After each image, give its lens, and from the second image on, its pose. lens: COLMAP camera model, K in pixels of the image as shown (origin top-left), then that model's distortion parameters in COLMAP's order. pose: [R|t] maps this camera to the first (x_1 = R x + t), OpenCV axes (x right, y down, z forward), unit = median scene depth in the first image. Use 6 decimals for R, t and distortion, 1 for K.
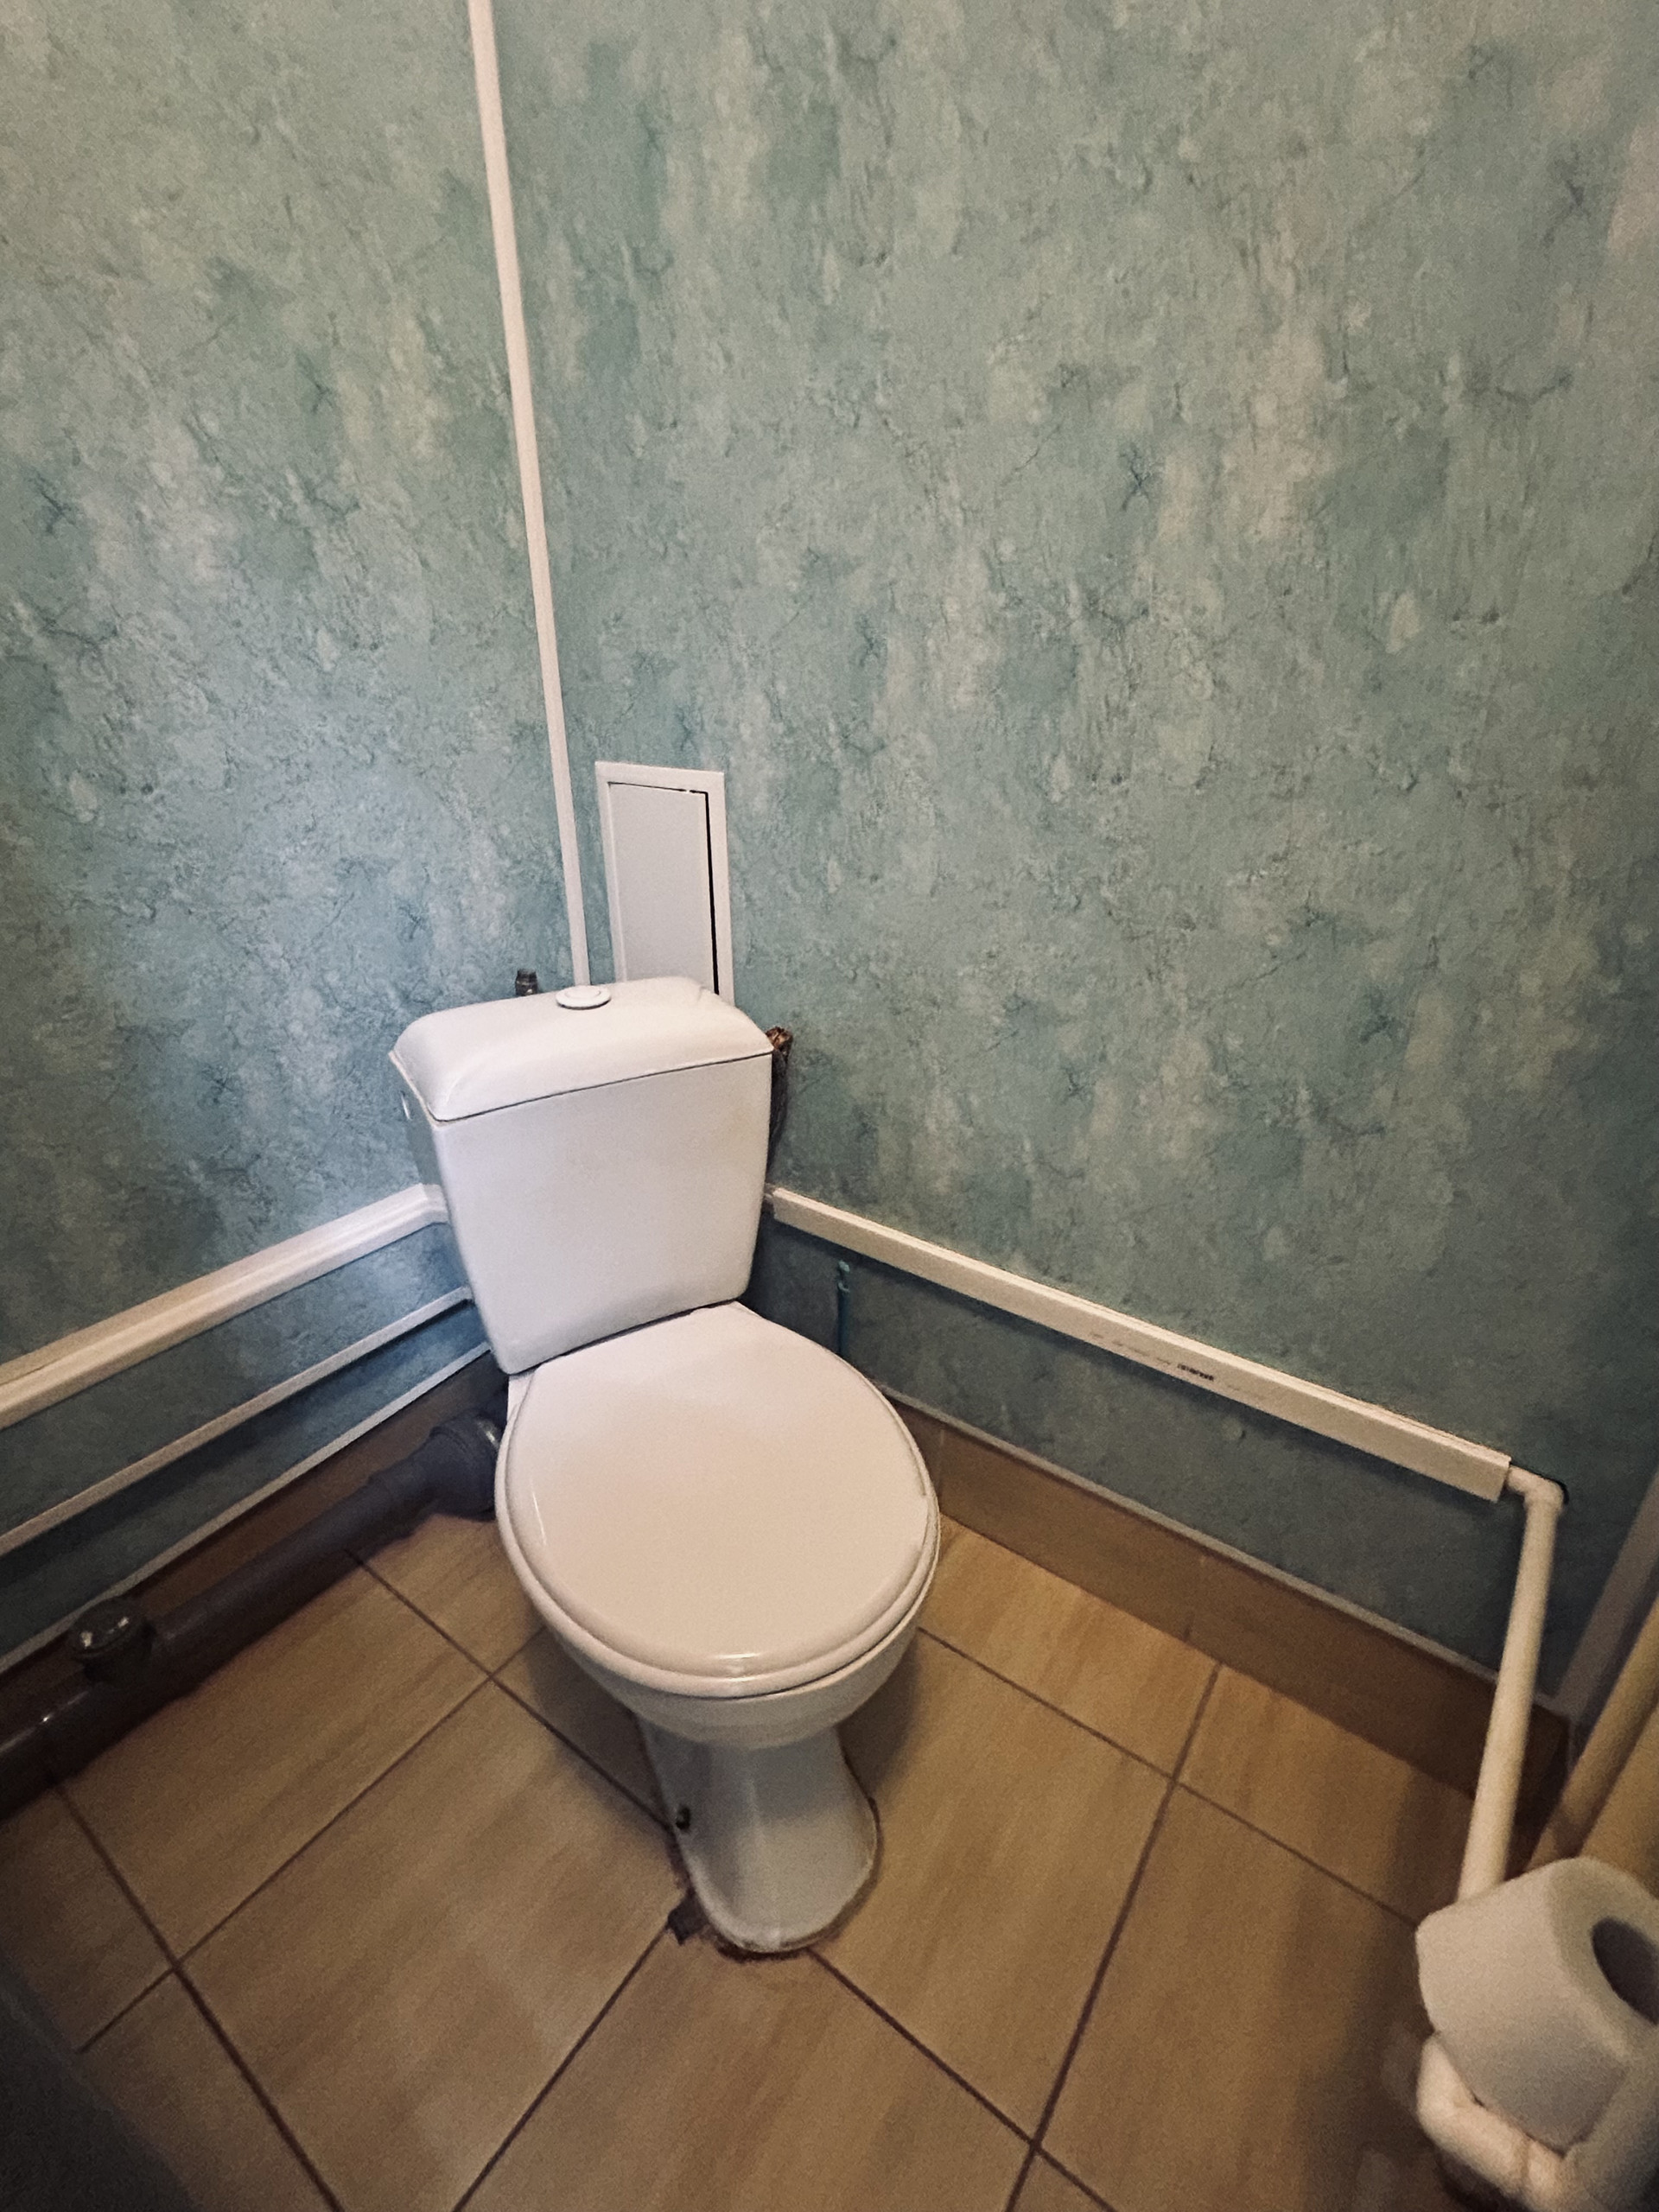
lens RADIAL K [[993.2, 0, 829.1], [0, 993.2, 1102.8], [0, 0, 1]] dist [0.000093, 0.001376]
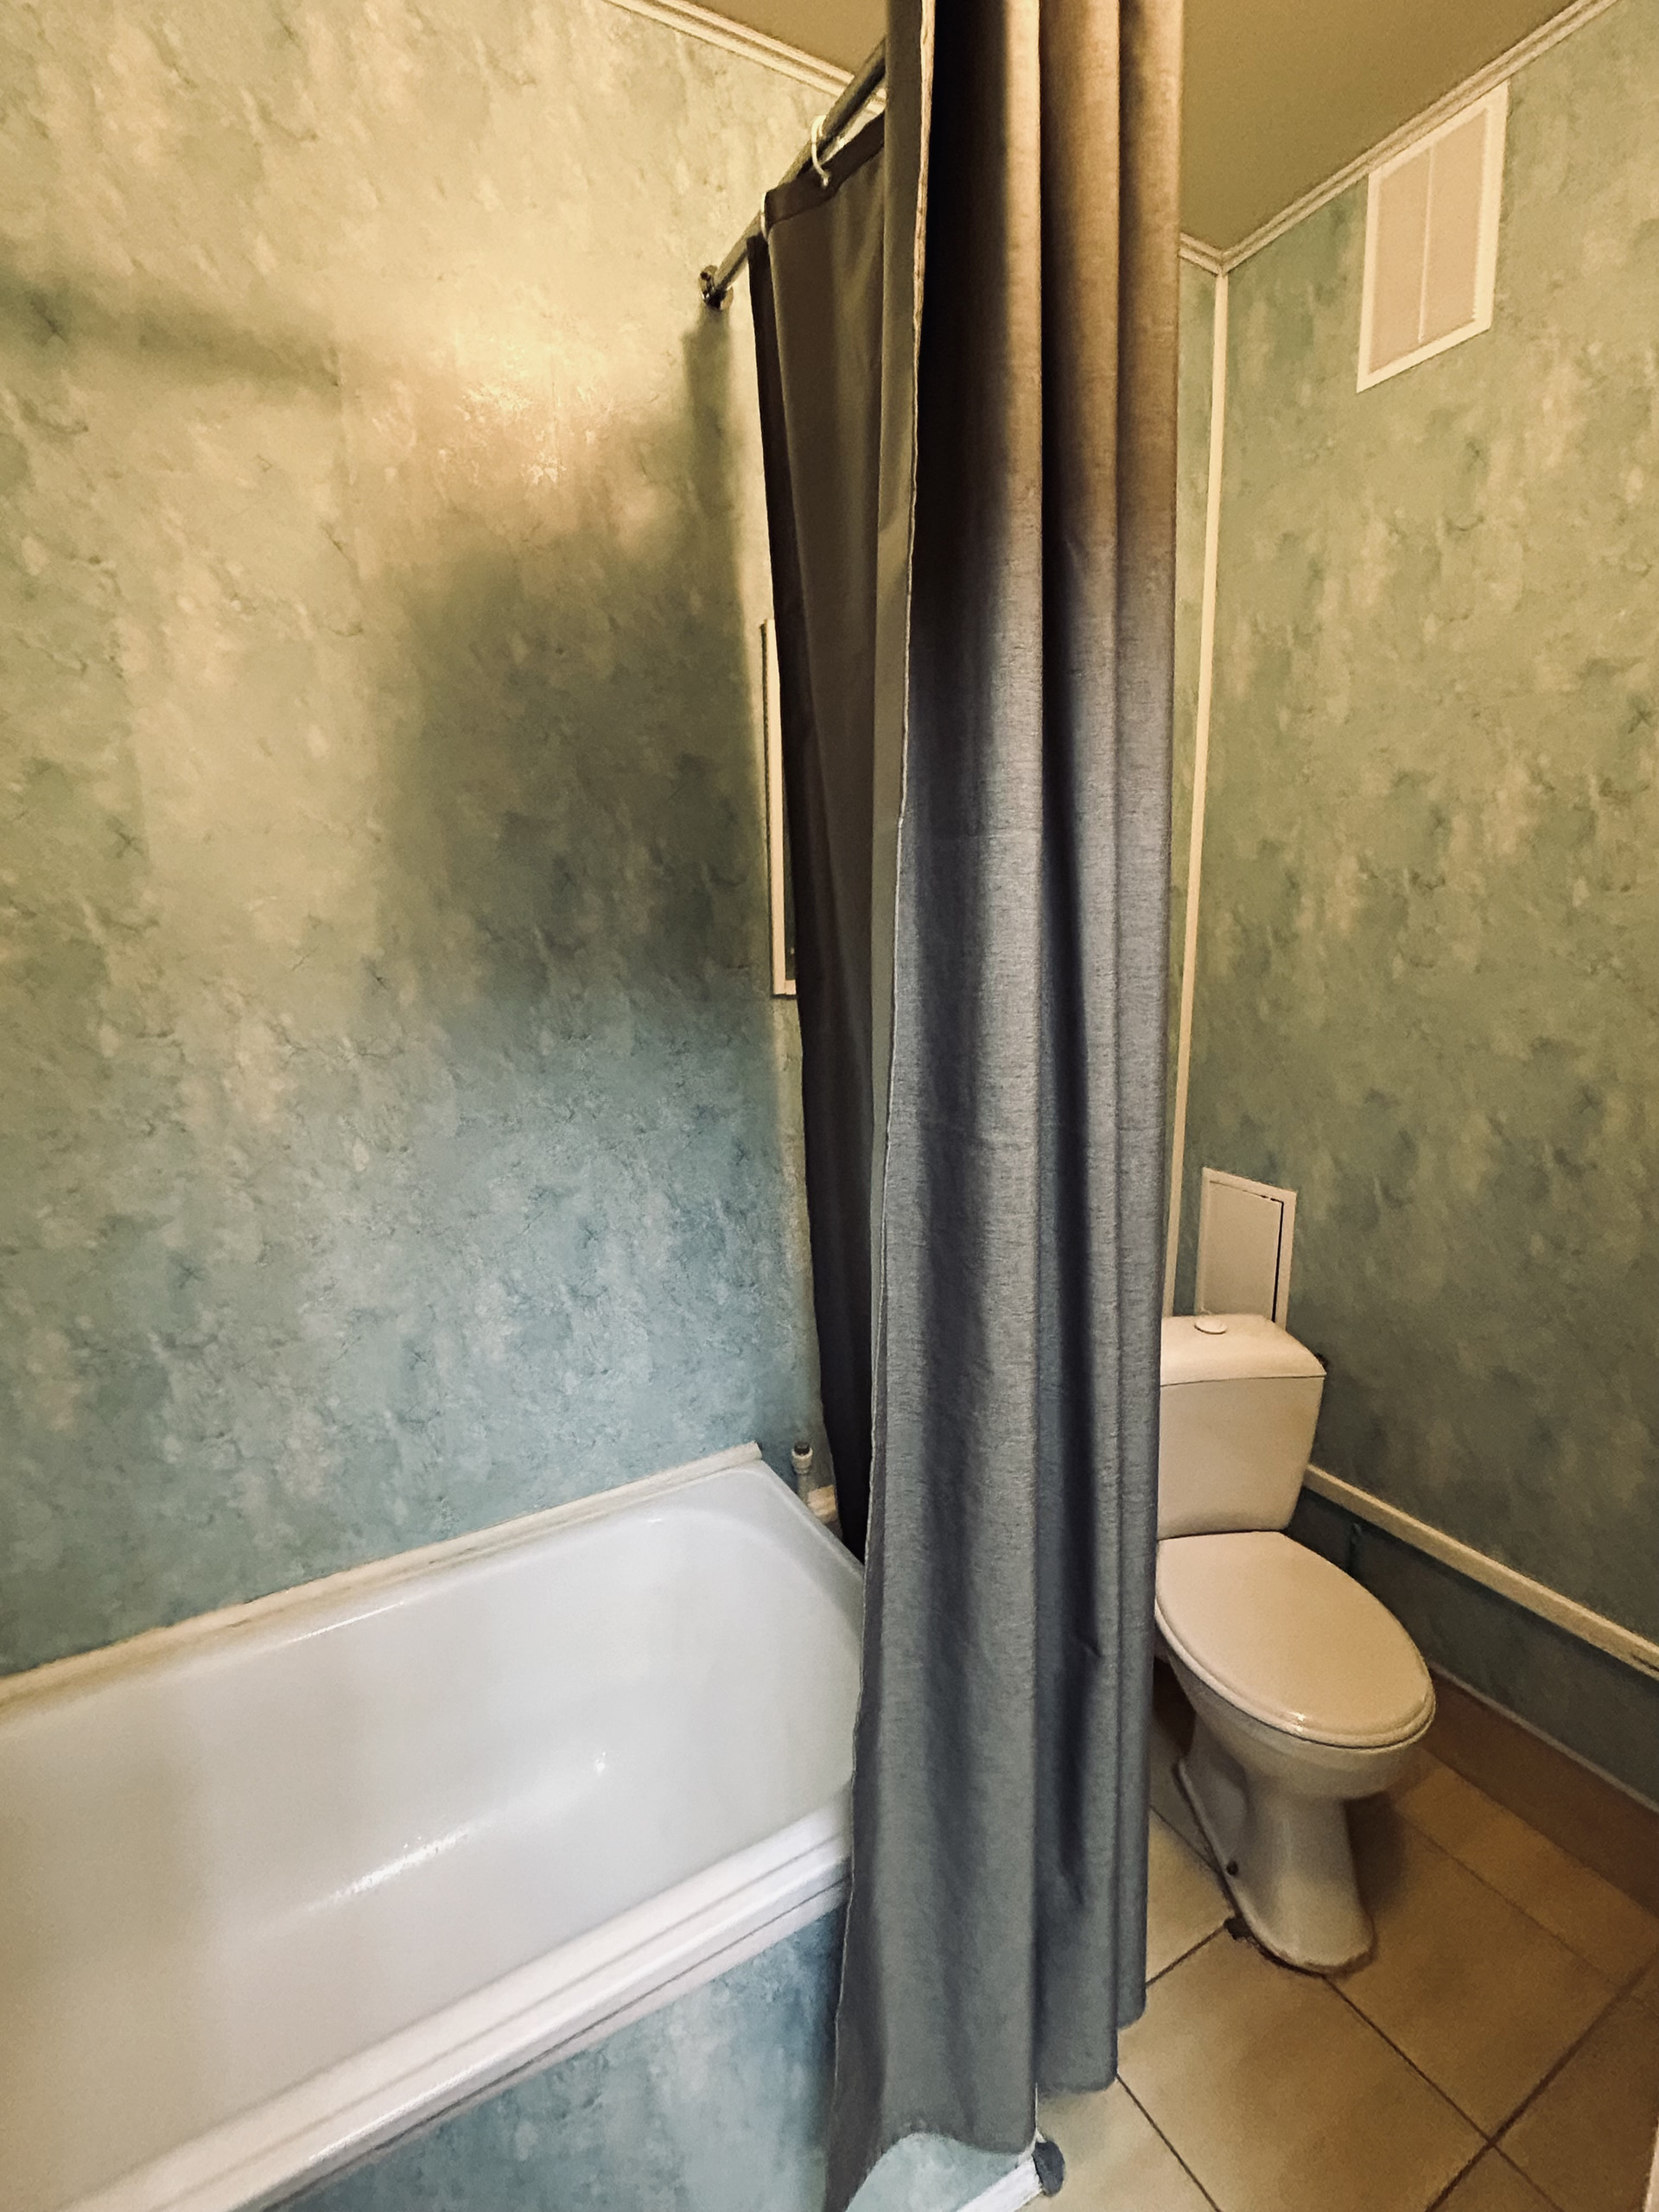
lens RADIAL K [[993.2, 0, 842.0], [0, 993.2, 1104.6], [0, 0, 1]] dist [0.000093, 0.001376]
pose [[0.911388, 0.071776, -0.405242, -0.141610], [-0.163421, 0.966832, -0.196289, -0.029420], [0.377712, 0.245121, 0.892888, -0.819135]]
